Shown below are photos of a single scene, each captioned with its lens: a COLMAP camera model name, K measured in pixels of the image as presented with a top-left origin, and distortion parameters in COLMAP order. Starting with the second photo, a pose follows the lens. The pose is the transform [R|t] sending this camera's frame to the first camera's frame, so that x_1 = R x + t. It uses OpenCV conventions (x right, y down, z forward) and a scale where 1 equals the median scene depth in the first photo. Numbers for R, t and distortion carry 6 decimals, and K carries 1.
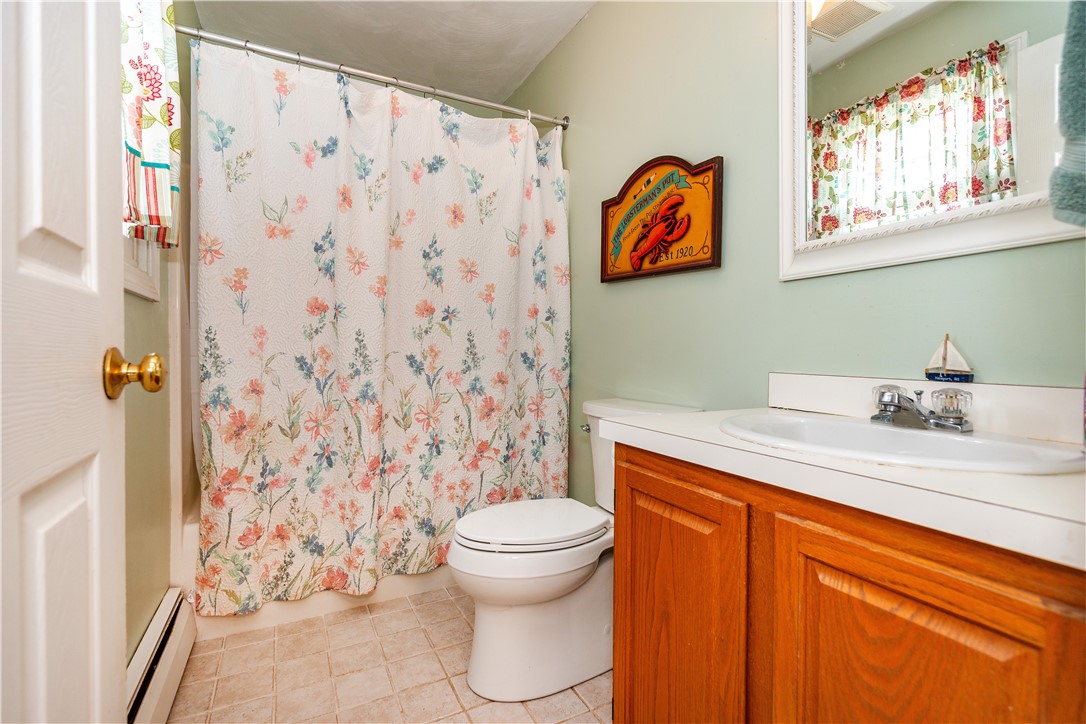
lens RADIAL K [[492.0, 0, 538.1], [0, 492.0, 358.3], [0, 0, 1]] dist [0.003143, 0.000374]
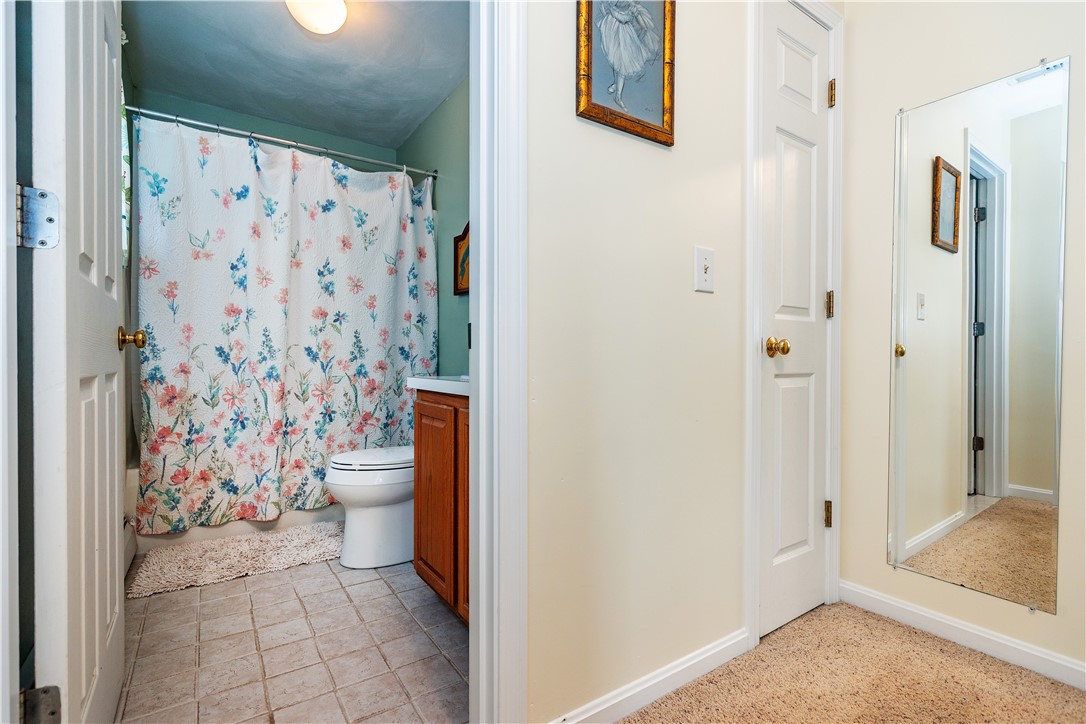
lens RADIAL K [[492.0, 0, 547.0], [0, 492.0, 363.0], [0, 0, 1]] dist [0.003143, 0.000374]
pose [[0.991231, -0.003389, 0.132100, 0.228150], [0.004300, 0.999969, -0.006614, 0.052715], [-0.132074, 0.007124, 0.991214, -0.456317]]
